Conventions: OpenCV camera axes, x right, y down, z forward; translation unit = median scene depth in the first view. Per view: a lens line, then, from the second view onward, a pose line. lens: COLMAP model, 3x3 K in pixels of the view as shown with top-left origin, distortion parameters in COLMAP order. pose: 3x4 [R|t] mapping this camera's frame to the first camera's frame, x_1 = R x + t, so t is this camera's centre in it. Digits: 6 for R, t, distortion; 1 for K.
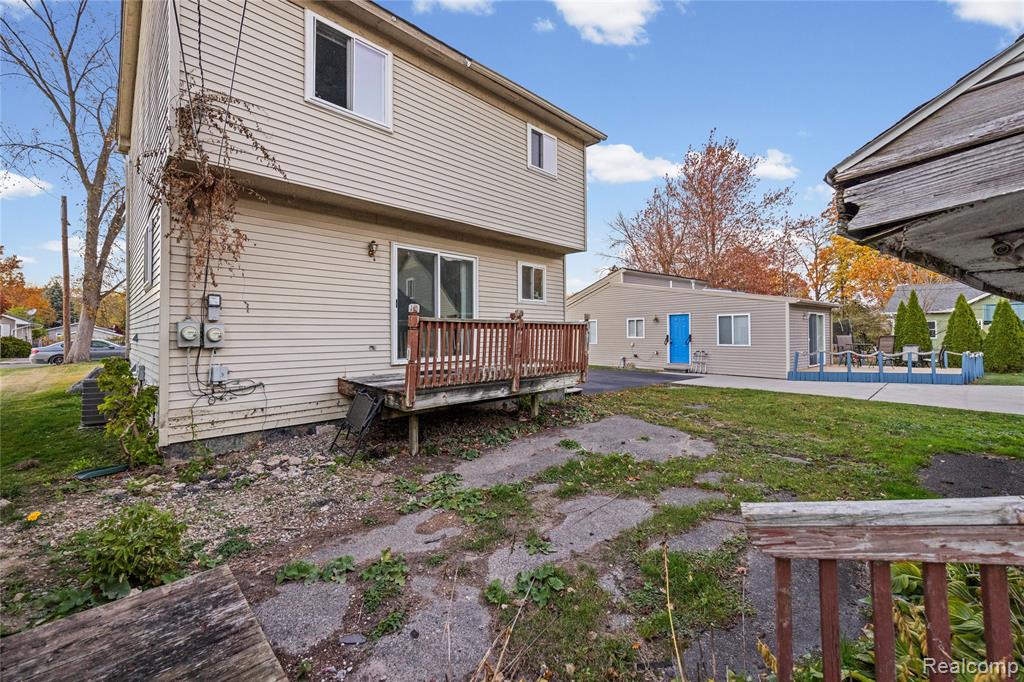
lens RADIAL K [[414.8, 0, 506.4], [0, 414.8, 331.8], [0, 0, 1]] dist [-0.000953, 0.001291]
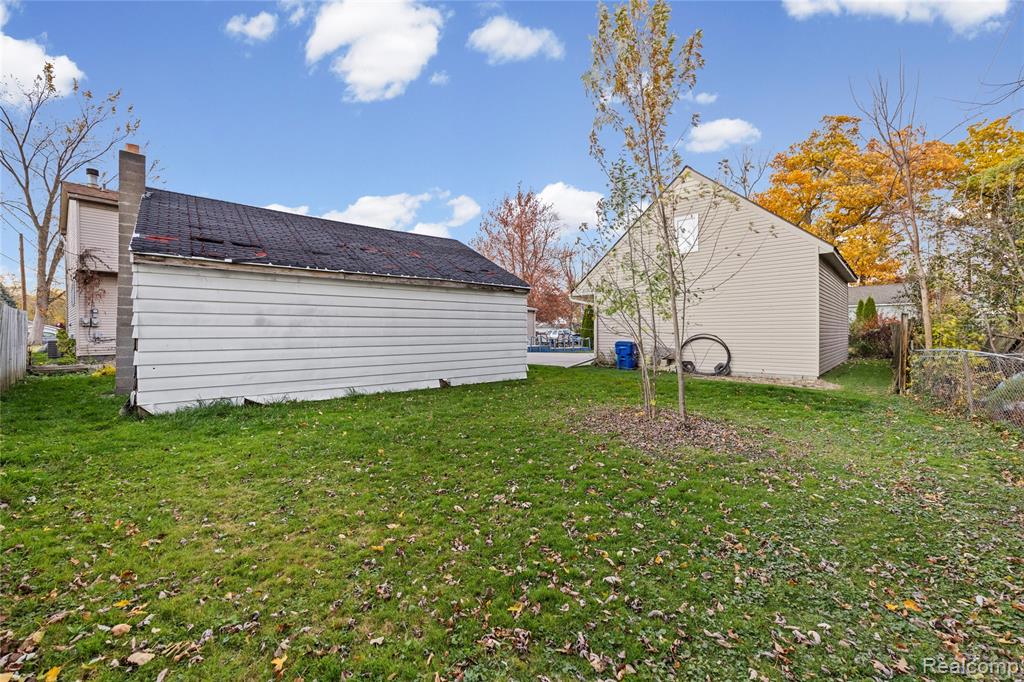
lens RADIAL K [[414.8, 0, 510.1], [0, 414.8, 340.4], [0, 0, 1]] dist [-0.000953, 0.001291]
pose [[0.997562, -0.001124, 0.069771, 1.713628], [-0.000480, 0.999736, 0.022969, 0.056279], [-0.069779, -0.022947, 0.997299, -1.825439]]
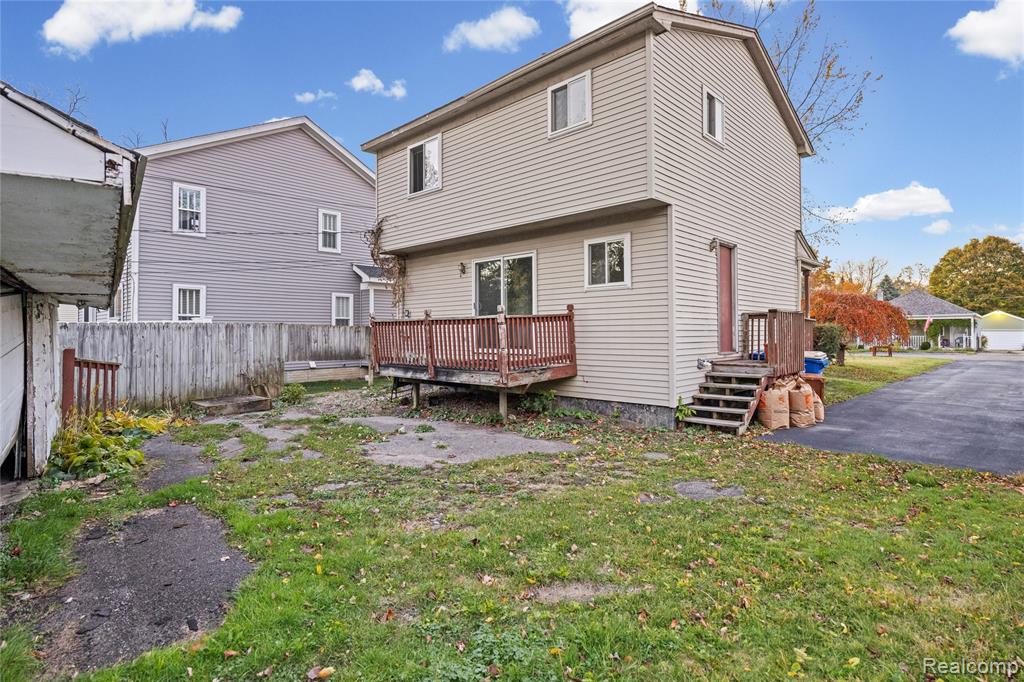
lens RADIAL K [[524.6, 0, 514.0], [0, 524.6, 333.1], [0, 0, 1]] dist [-0.005108, -0.000020]
pose [[0.045336, 0.003887, -0.998964, 1.387855], [0.010604, 0.999934, 0.004372, 0.011119], [0.998915, -0.010791, 0.045292, 1.047789]]
